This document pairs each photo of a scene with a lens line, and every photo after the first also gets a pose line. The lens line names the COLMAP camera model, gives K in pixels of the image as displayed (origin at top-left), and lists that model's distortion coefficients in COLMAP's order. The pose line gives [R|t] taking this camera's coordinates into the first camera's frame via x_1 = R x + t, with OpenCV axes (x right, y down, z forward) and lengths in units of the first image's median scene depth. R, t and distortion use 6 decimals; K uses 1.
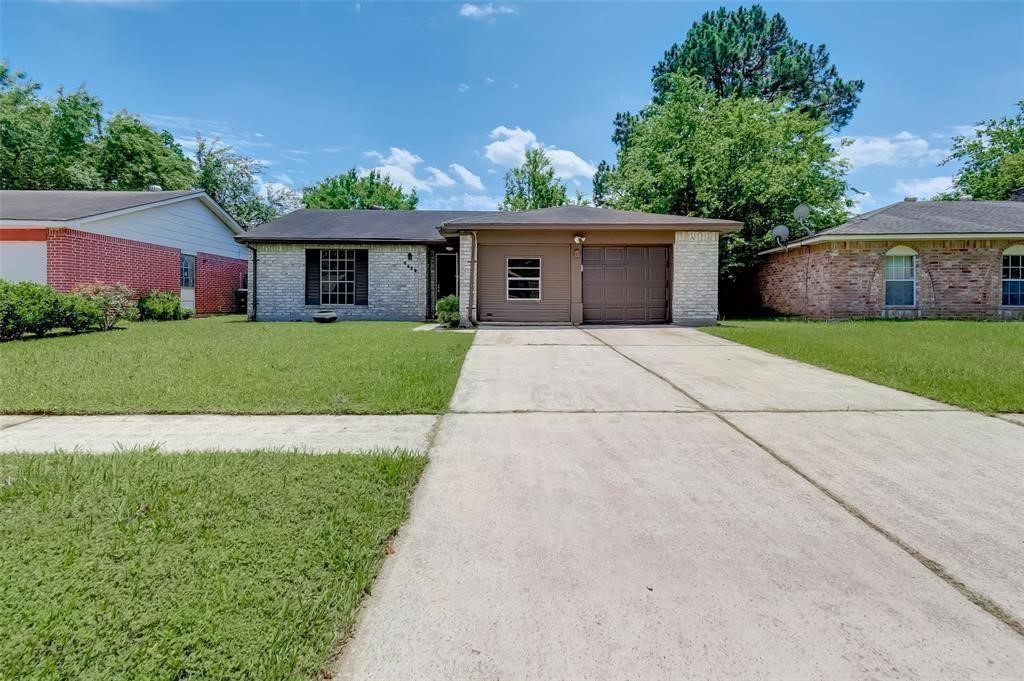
lens RADIAL K [[460.1, 0, 514.9], [0, 460.1, 349.2], [0, 0, 1]] dist [-0.003023, 0.000144]
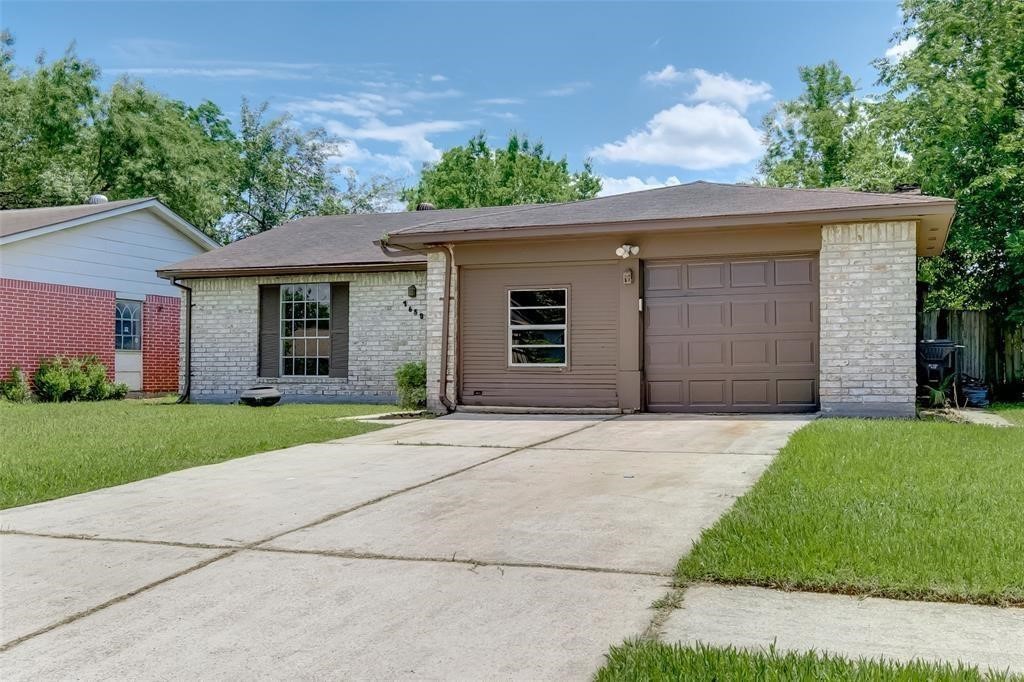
lens RADIAL K [[882.1, 0, 512.0], [0, 882.1, 451.7], [0, 0, 1]] dist [-0.006974, -0.002294]
pose [[0.951437, 0.023758, -0.306926, 0.225636], [-0.027892, 0.999570, -0.009088, 0.003240], [0.306578, 0.017208, 0.951690, 0.000671]]
